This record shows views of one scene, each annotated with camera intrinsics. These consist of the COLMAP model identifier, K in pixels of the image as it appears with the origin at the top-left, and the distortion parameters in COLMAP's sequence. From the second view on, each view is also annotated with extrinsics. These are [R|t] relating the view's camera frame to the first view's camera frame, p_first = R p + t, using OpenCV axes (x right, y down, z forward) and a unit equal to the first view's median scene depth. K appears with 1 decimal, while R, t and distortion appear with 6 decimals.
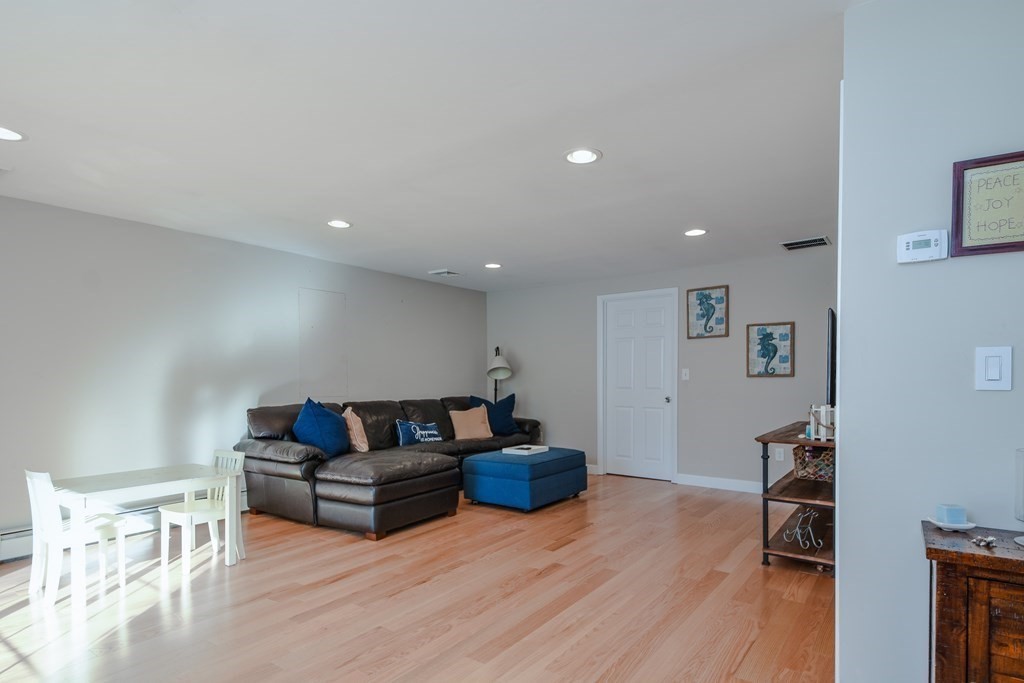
lens RADIAL K [[541.4, 0, 509.1], [0, 541.4, 381.0], [0, 0, 1]] dist [0.002275, 0.000019]
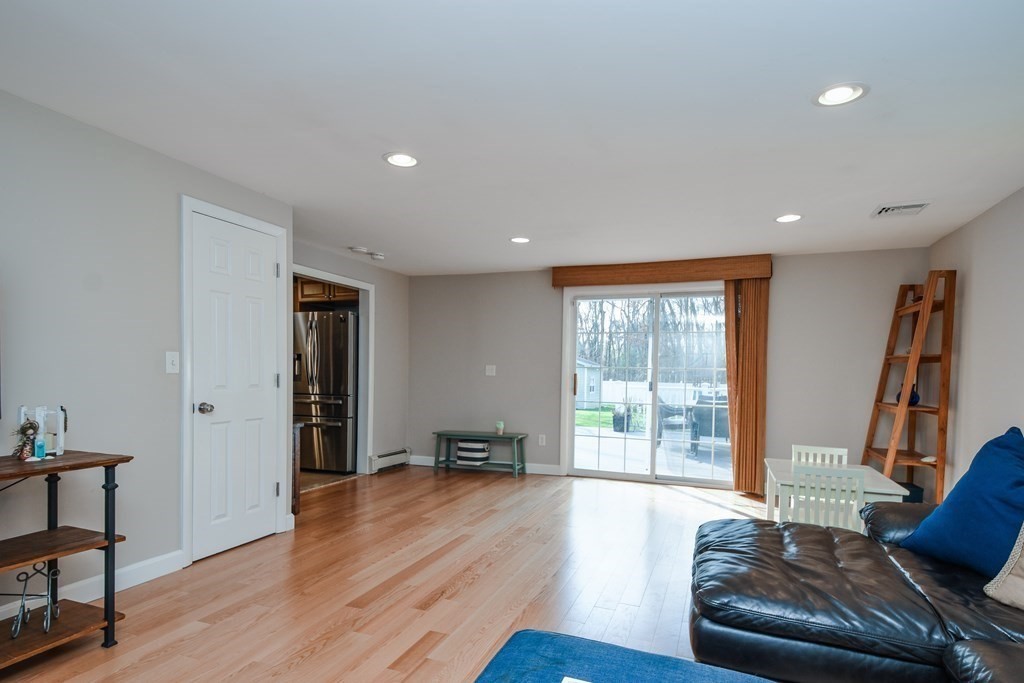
lens RADIAL K [[541.4, 0, 509.1], [0, 541.4, 381.0], [0, 0, 1]] dist [0.002275, 0.000019]
pose [[-0.967689, -0.009054, -0.251986, 0.177469], [-0.013774, 0.999761, 0.016975, -0.007786], [0.251772, 0.019898, -0.967582, 1.870289]]
